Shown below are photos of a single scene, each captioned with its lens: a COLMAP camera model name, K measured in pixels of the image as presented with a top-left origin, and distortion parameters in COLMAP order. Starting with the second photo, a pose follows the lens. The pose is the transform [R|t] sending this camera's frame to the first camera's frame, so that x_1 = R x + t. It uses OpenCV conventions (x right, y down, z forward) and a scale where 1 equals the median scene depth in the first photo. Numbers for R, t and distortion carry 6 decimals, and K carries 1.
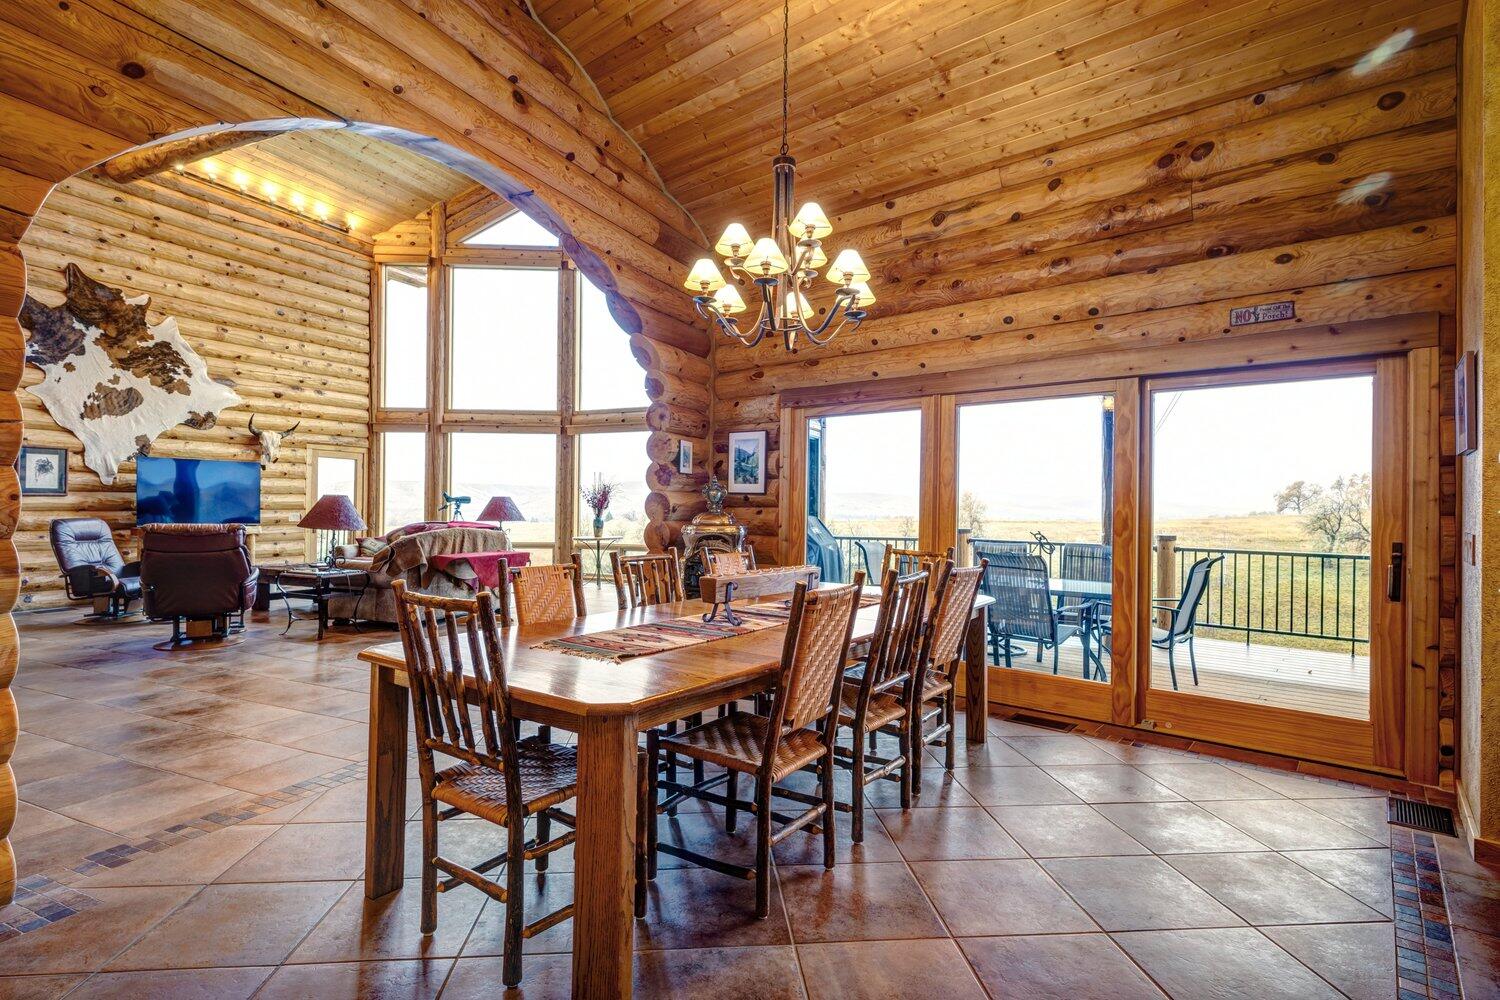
lens RADIAL K [[750.2, 0, 751.4], [0, 750.2, 503.1], [0, 0, 1]] dist [0.006994, -0.000927]
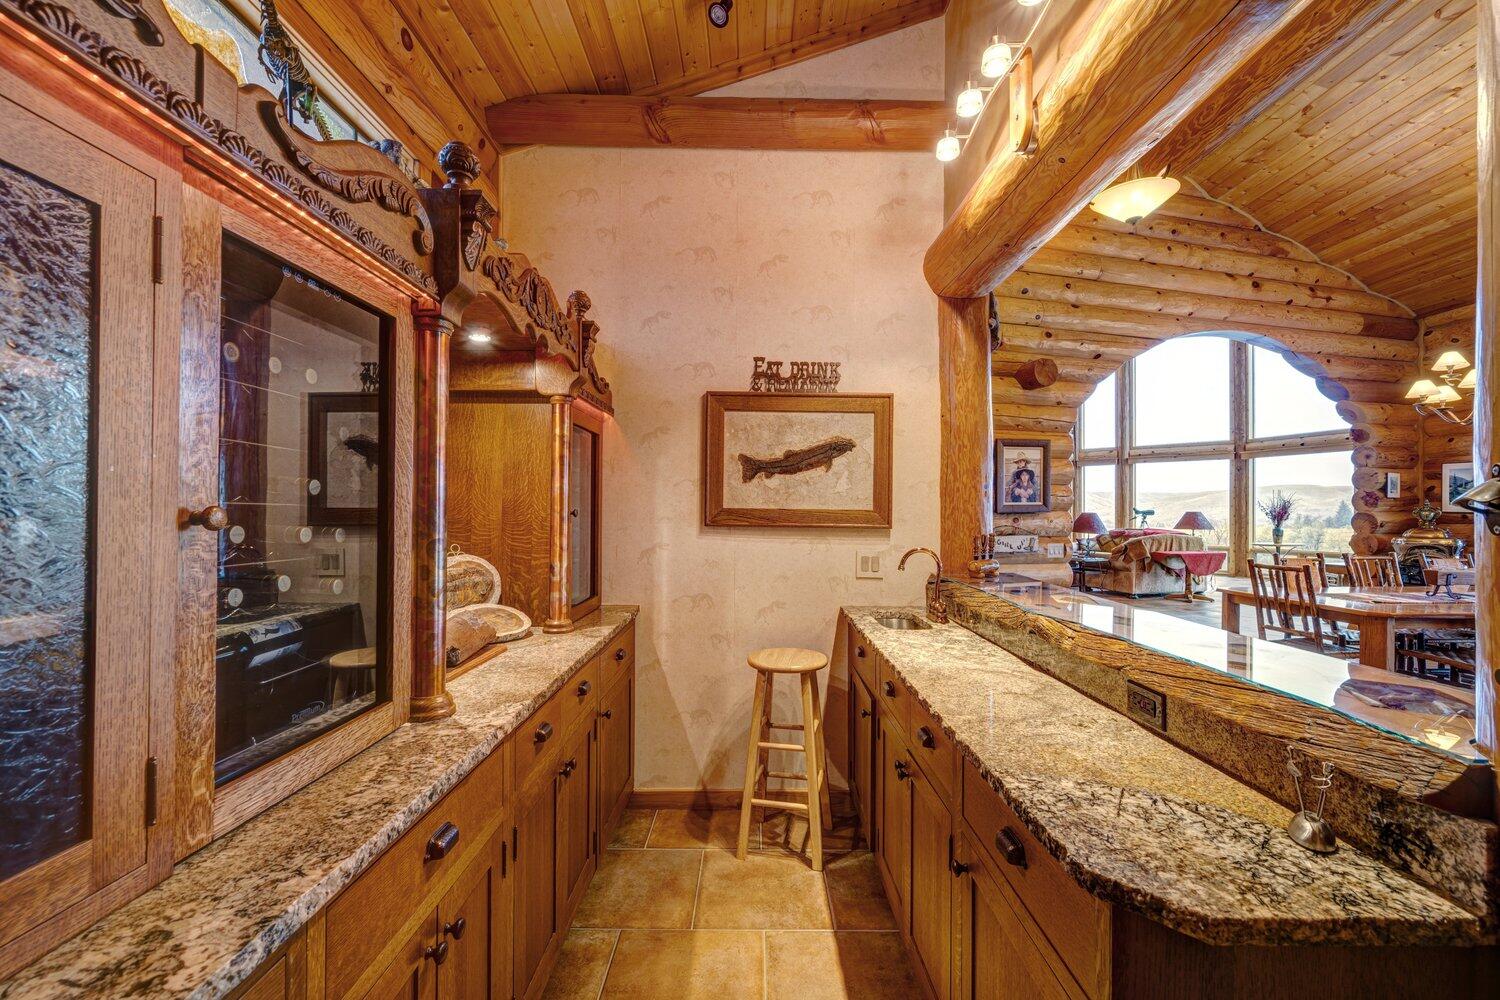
lens RADIAL K [[619.7, 0, 749.2], [0, 619.7, 500.9], [0, 0, 1]] dist [0.000119, -0.000172]
pose [[0.648569, -0.014785, -0.761012, 0.003796], [0.004243, 0.999866, -0.015809, -0.013314], [0.761144, 0.007024, 0.648545, -0.347020]]
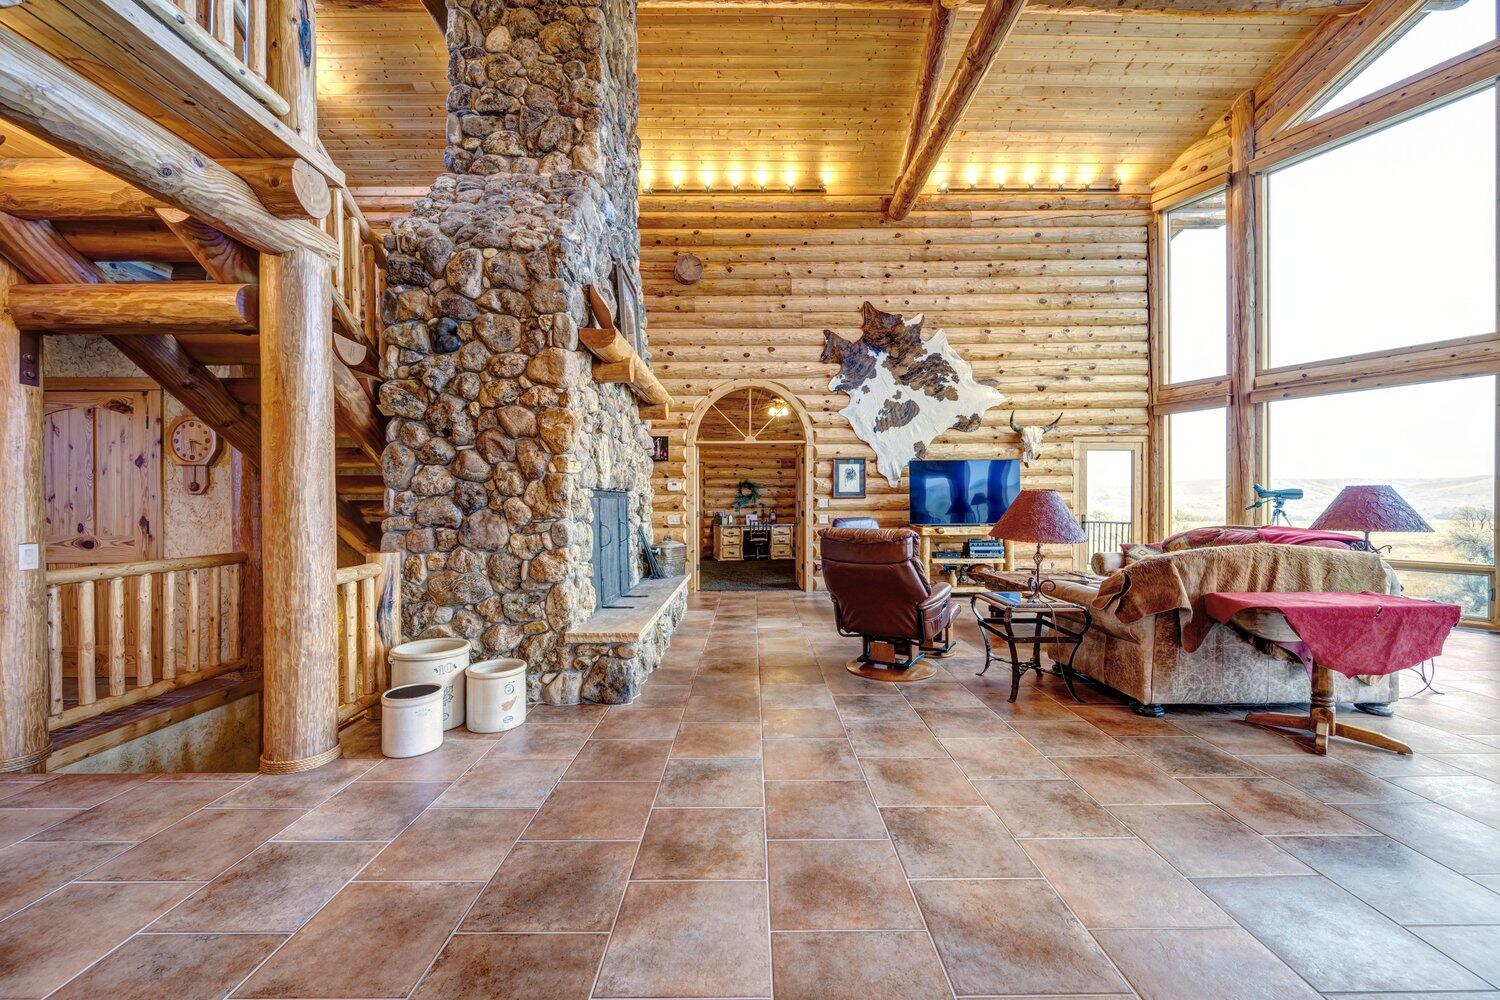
lens RADIAL K [[586.1, 0, 749.5], [0, 586.1, 503.6], [0, 0, 1]] dist [-0.002765, 0.000435]
pose [[0.429165, -0.008438, -0.903187, -0.136473], [0.012432, 0.999917, -0.003434, 0.000091], [0.903141, -0.009754, 0.429234, 0.394060]]
